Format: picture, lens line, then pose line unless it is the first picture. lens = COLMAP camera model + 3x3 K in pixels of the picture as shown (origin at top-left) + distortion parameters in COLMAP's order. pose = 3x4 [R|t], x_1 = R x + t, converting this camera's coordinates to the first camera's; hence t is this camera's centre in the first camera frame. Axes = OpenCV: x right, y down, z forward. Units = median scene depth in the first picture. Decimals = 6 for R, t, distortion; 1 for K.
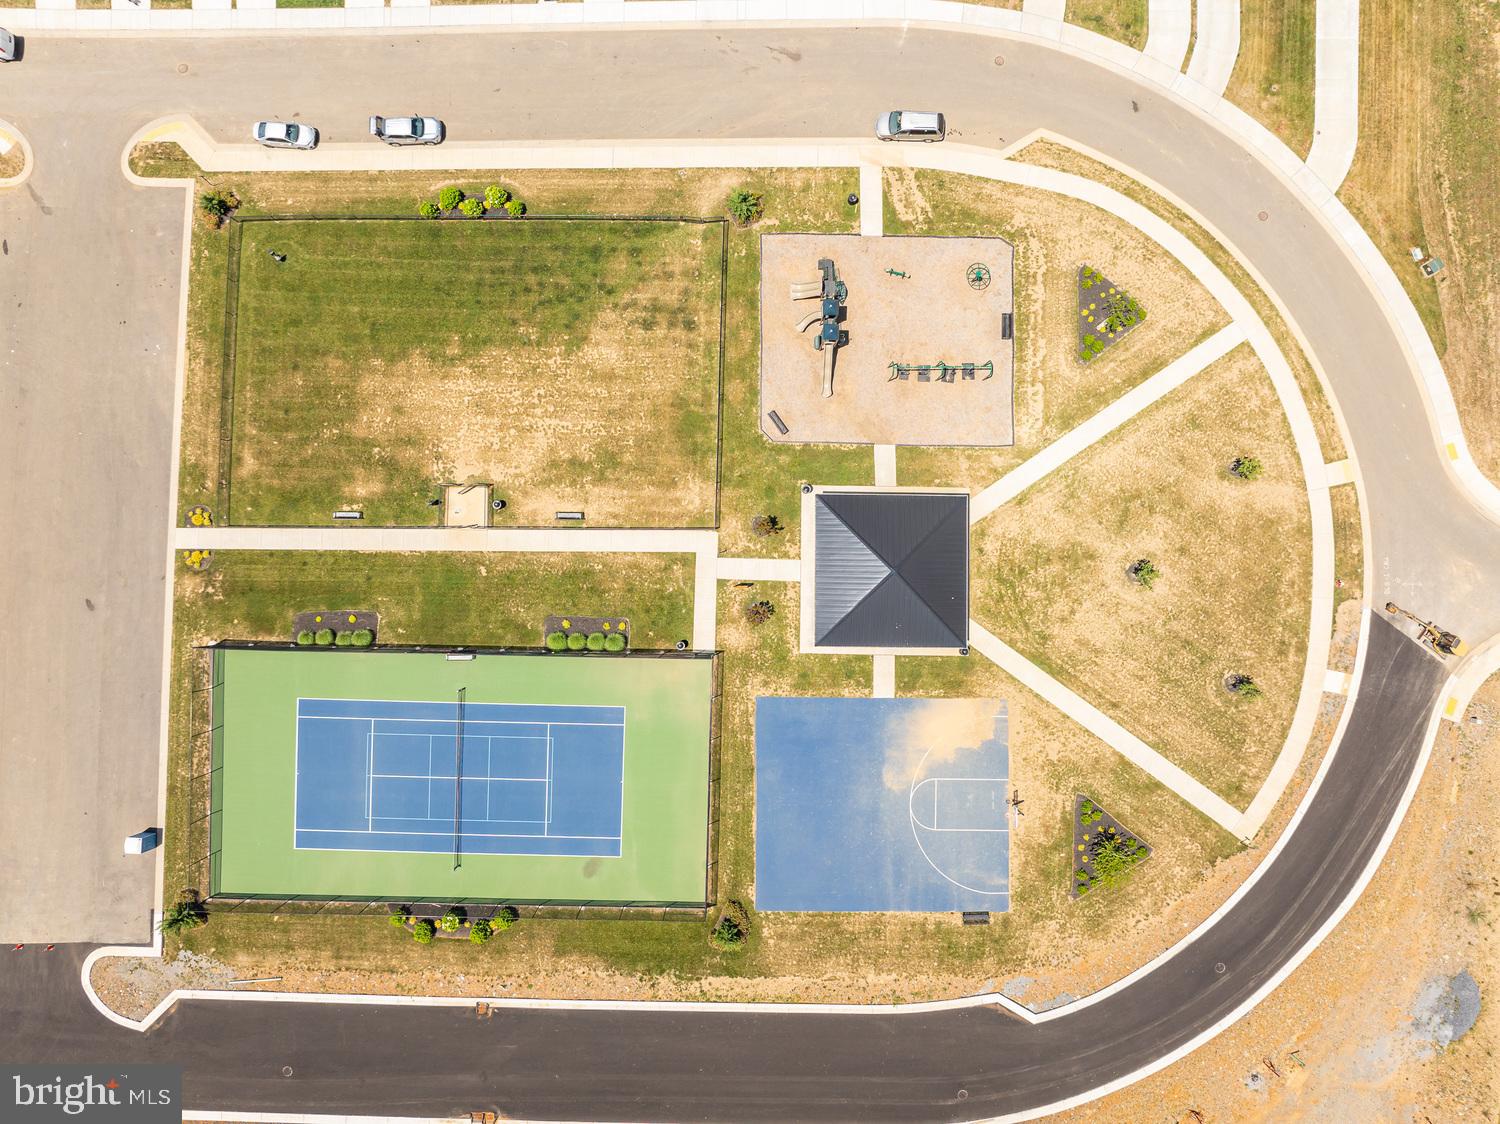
lens RADIAL K [[1056.7, 0, 750.0], [0, 1056.7, 562.0], [0, 0, 1]] dist [-0.020255, -0.028518]
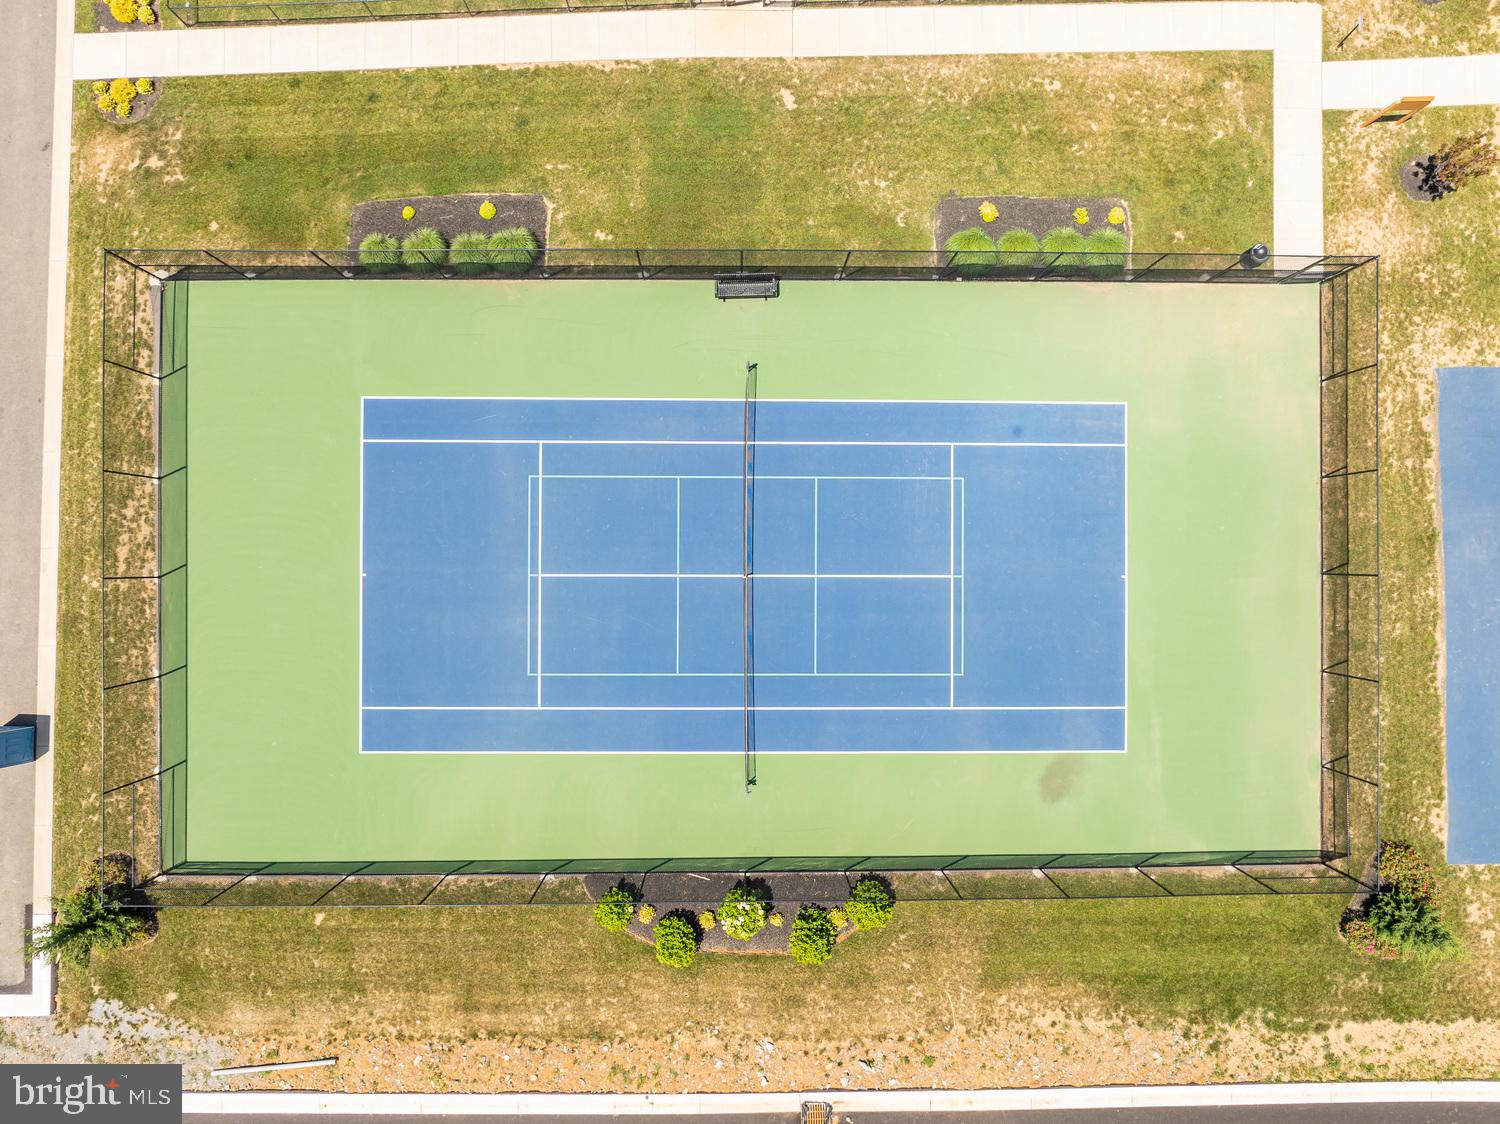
lens RADIAL K [[1040.1, 0, 750.0], [0, 1040.1, 562.0], [0, 0, 1]] dist [-0.058258, 0.035200]
pose [[0.999725, -0.022023, 0.008020, -0.279384], [0.022008, 0.999756, 0.001866, 0.199635], [-0.008059, -0.001689, 0.999966, 0.584949]]
